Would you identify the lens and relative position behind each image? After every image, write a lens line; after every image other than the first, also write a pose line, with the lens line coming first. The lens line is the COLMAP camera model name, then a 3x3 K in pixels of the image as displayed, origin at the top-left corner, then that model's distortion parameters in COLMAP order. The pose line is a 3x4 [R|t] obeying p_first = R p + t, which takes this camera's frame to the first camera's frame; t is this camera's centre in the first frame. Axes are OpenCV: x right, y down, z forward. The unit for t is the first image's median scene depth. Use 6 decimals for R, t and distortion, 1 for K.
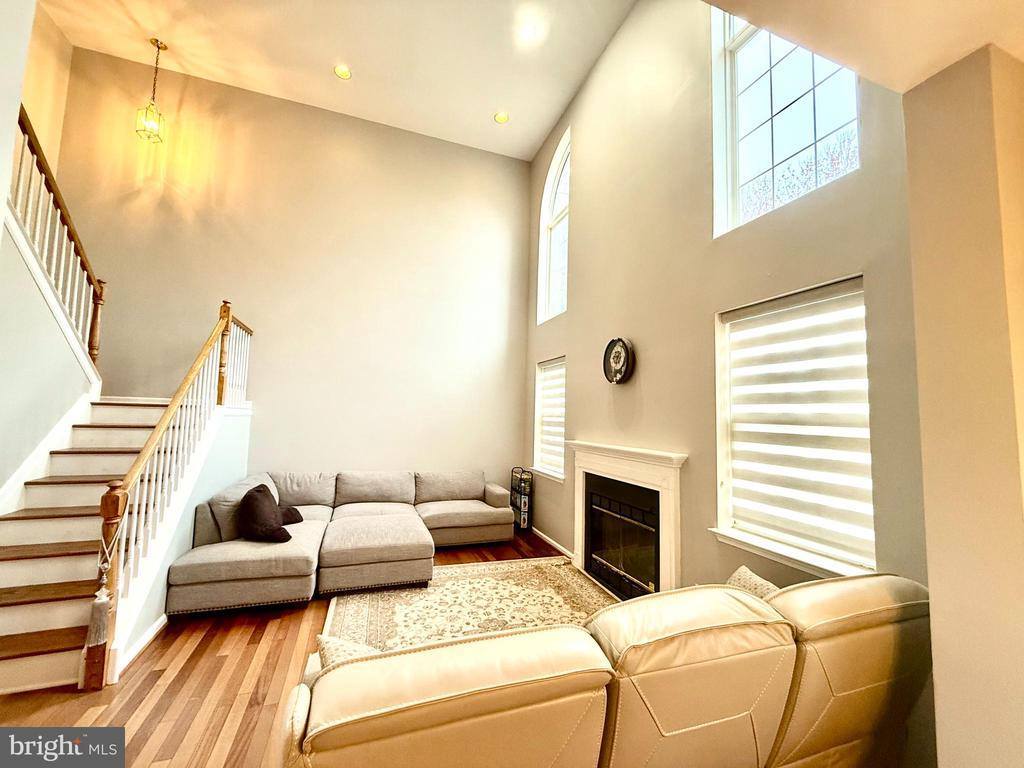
lens RADIAL K [[412.9, 0, 511.3], [0, 412.9, 381.8], [0, 0, 1]] dist [0.008833, -0.000328]
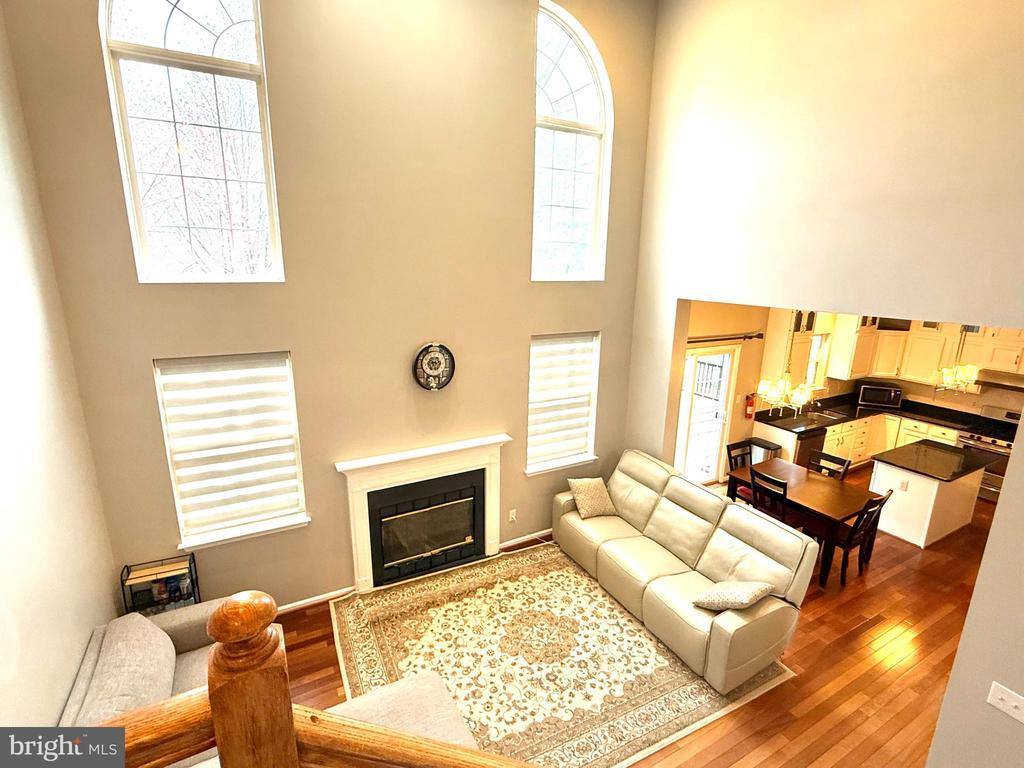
lens RADIAL K [[491.1, 0, 511.0], [0, 491.1, 385.3], [0, 0, 1]] dist [-0.002164, 0.000023]
pose [[-0.146947, -0.270974, 0.951304, -0.888916], [-0.099001, 0.960944, 0.258428, -0.329260], [-0.984178, -0.056205, -0.168034, 1.030118]]
